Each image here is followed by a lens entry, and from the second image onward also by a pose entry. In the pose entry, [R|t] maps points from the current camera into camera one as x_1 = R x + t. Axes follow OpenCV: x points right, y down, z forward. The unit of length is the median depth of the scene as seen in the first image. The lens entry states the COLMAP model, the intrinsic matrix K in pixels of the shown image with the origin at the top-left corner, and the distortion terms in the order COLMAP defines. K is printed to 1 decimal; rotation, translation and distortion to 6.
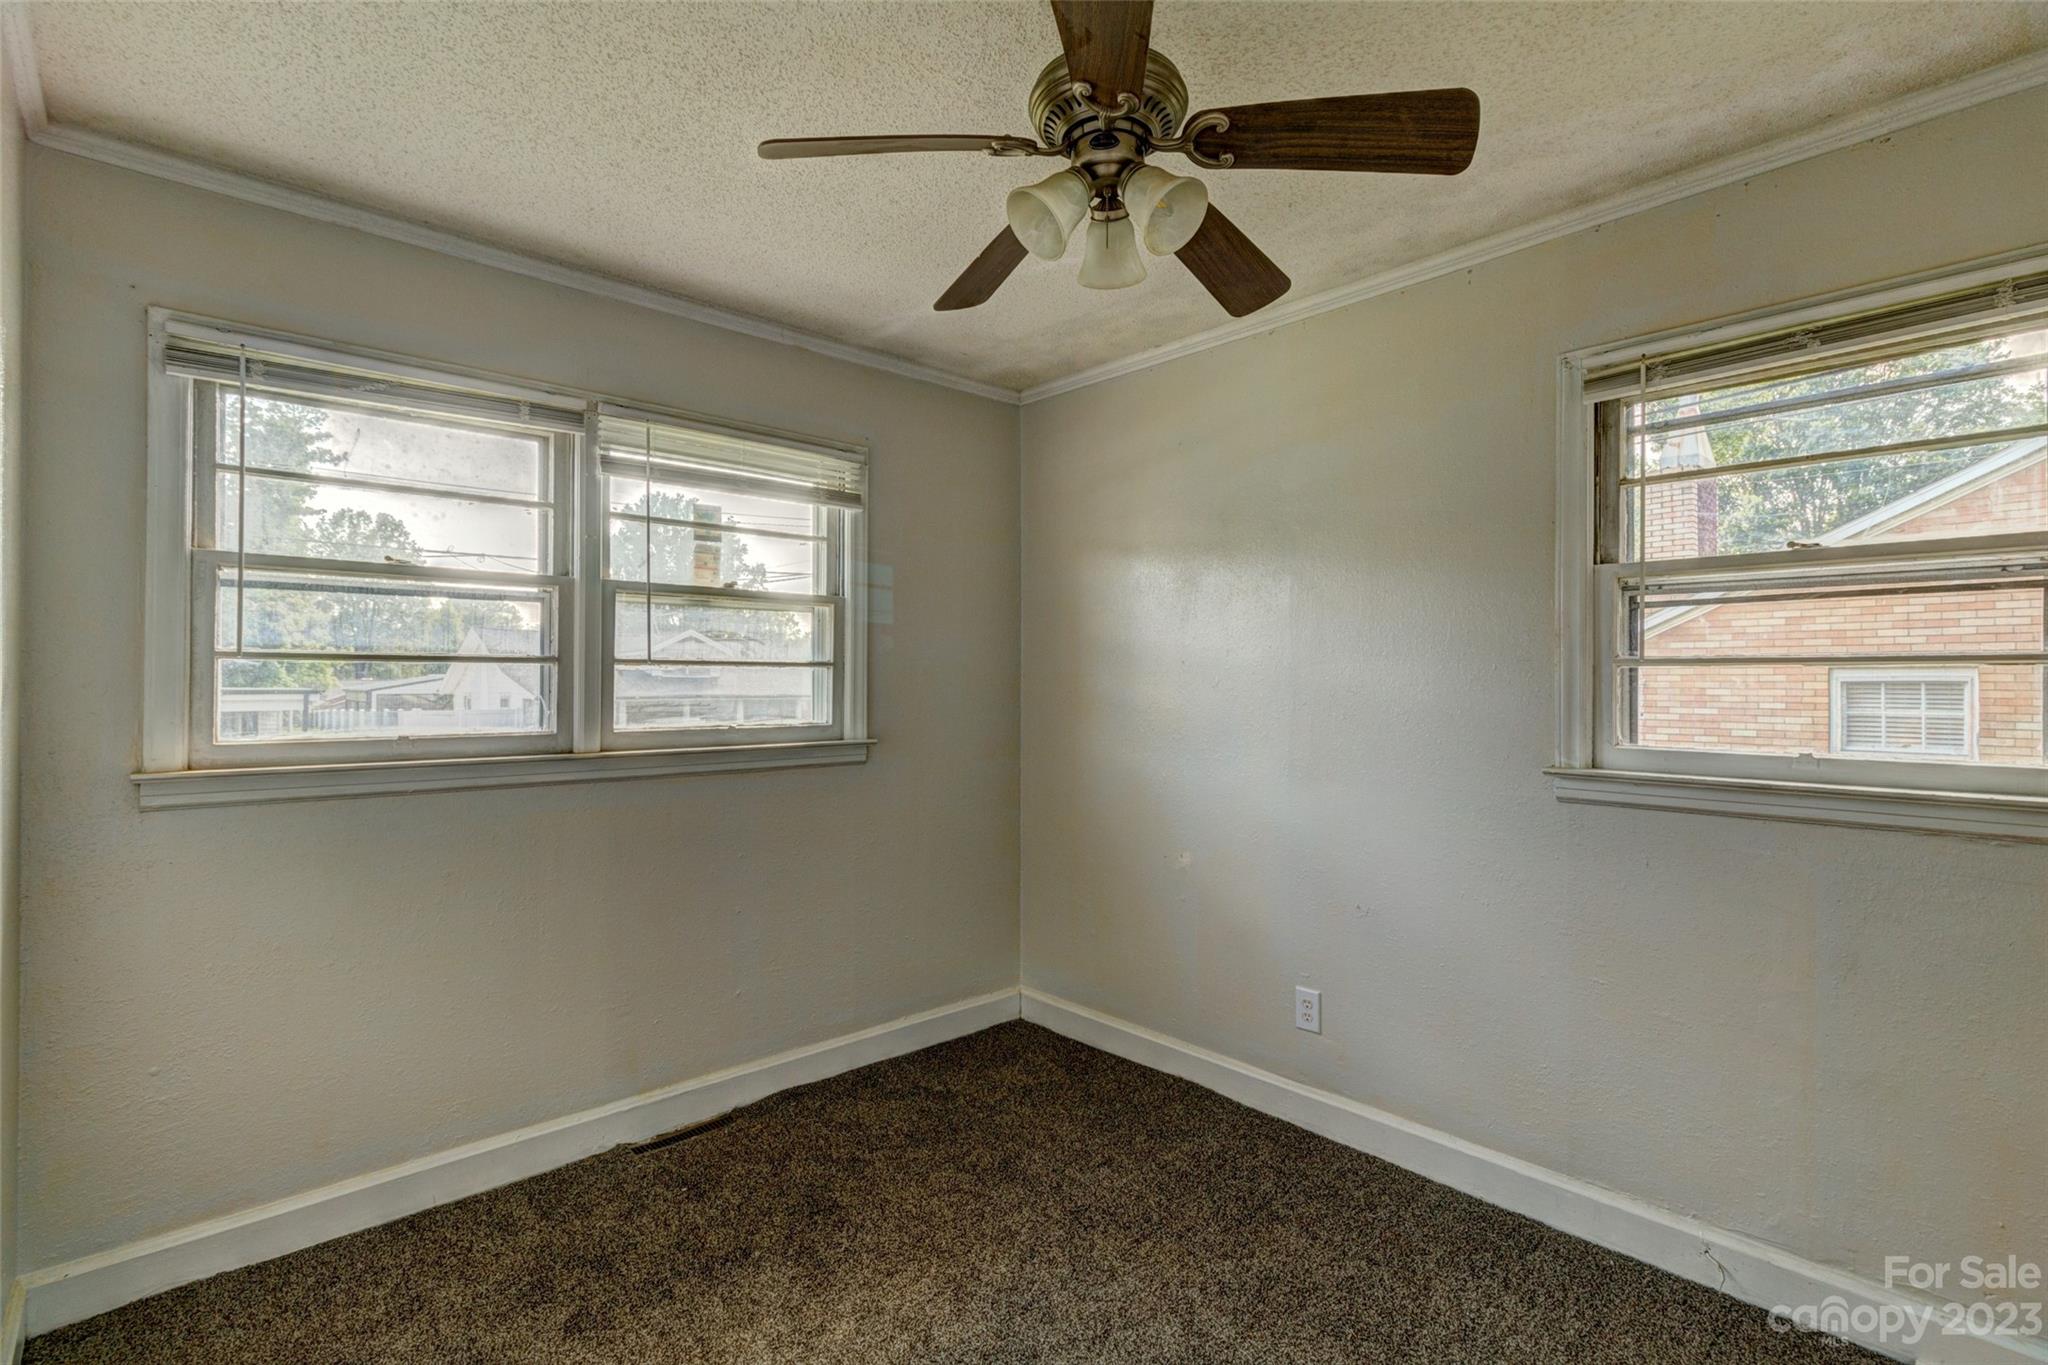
lens RADIAL K [[947.0, 0, 1066.5], [0, 947.0, 666.6], [0, 0, 1]] dist [0.003606, -0.000363]
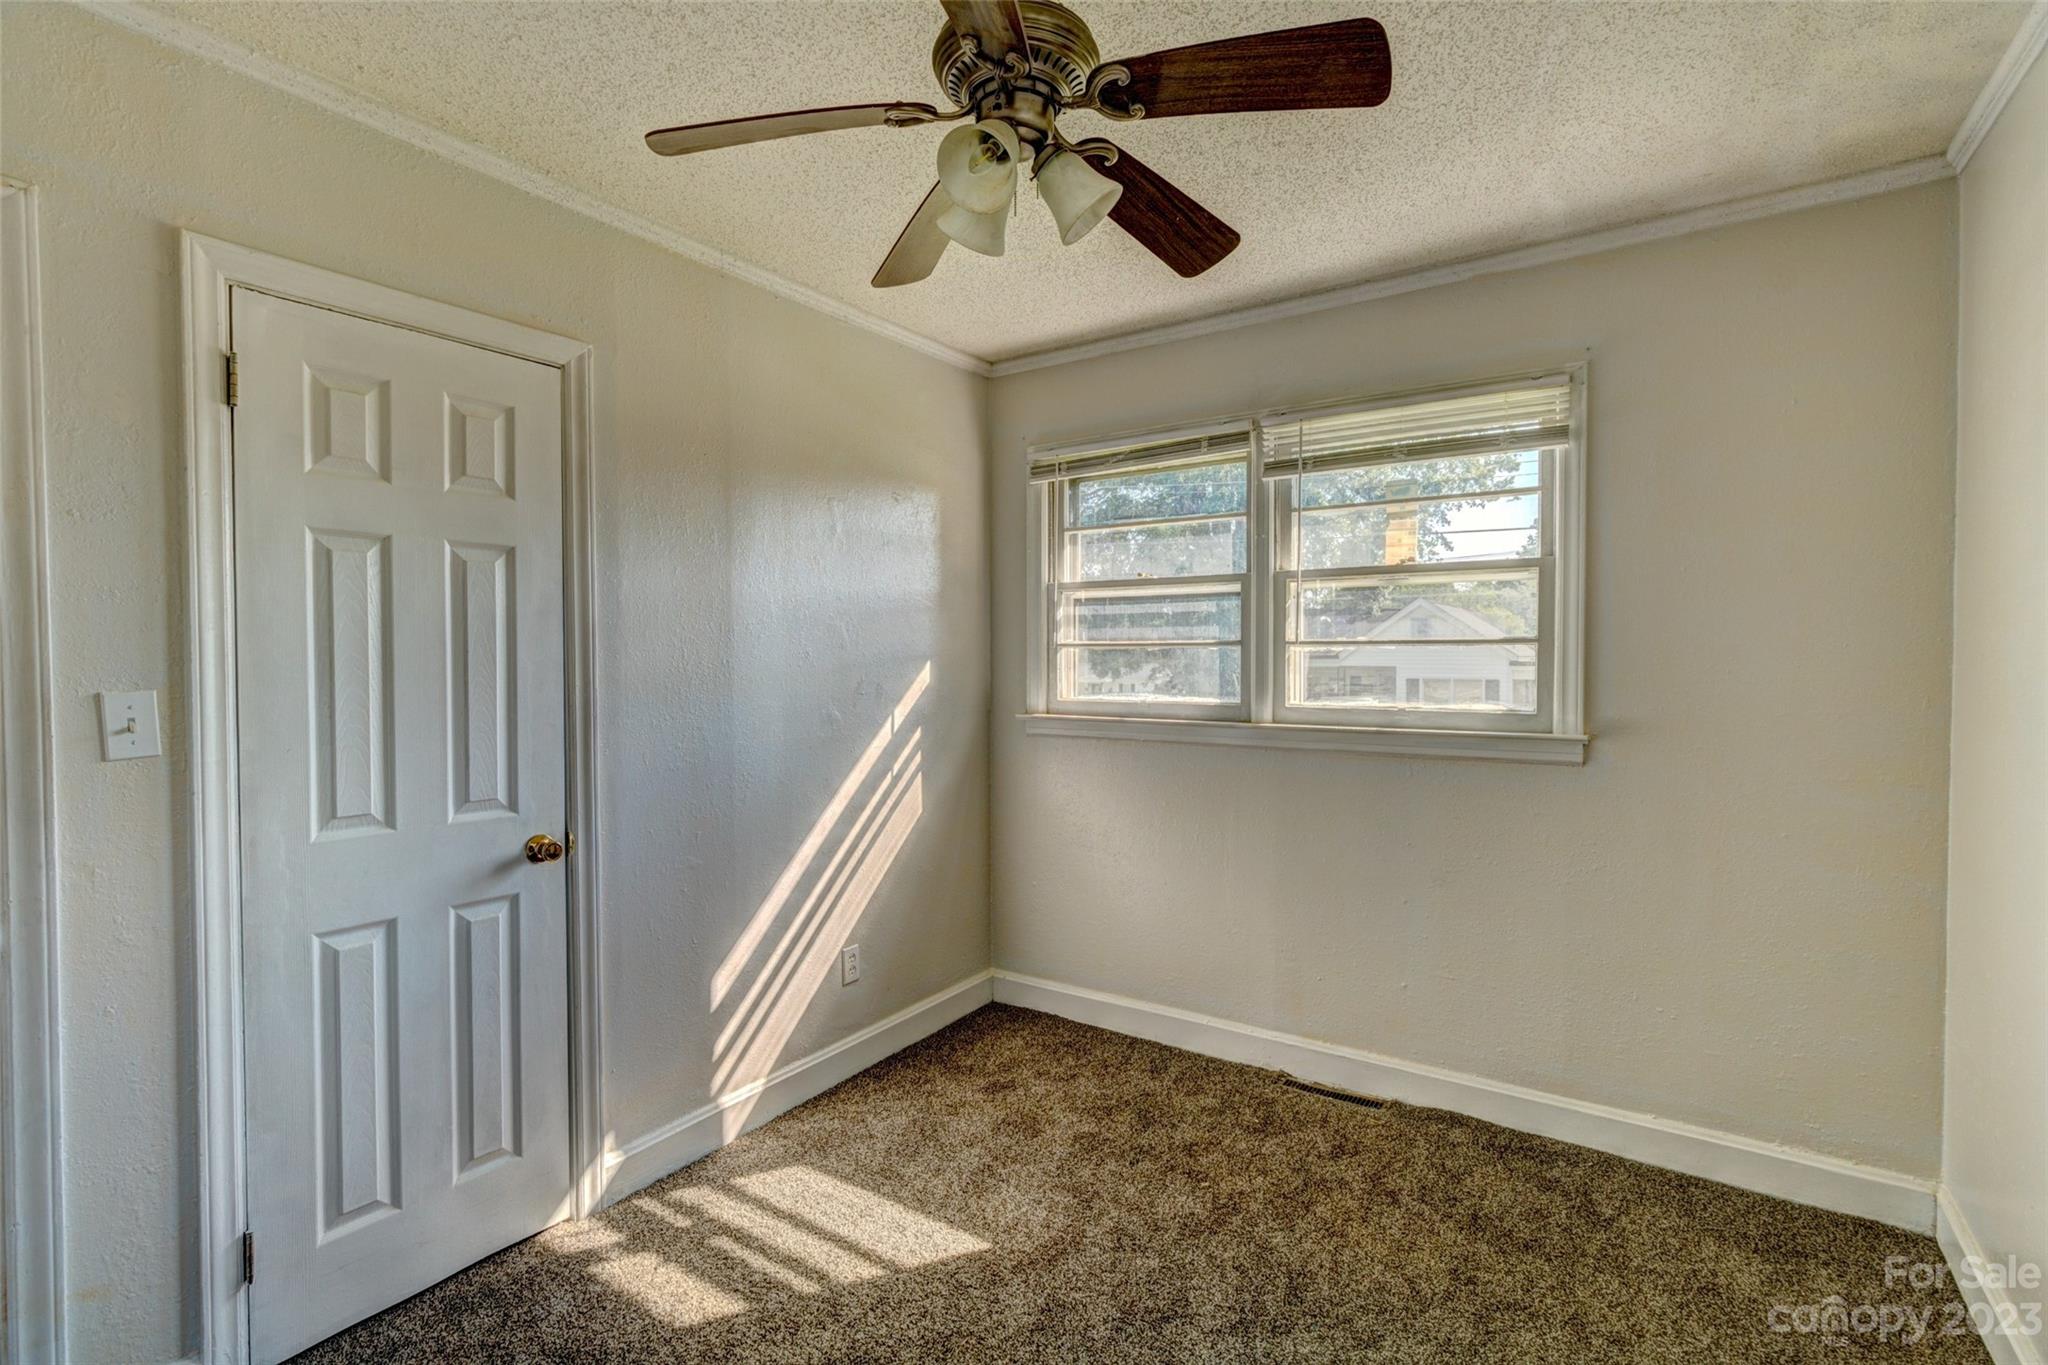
lens RADIAL K [[947.0, 0, 1030.6], [0, 947.0, 674.2], [0, 0, 1]] dist [0.003606, -0.000363]
pose [[0.213858, 0.007153, -0.976839, 0.547729], [0.011700, 0.999883, 0.009884, 0.016092], [0.976795, -0.013542, 0.213749, 0.459306]]
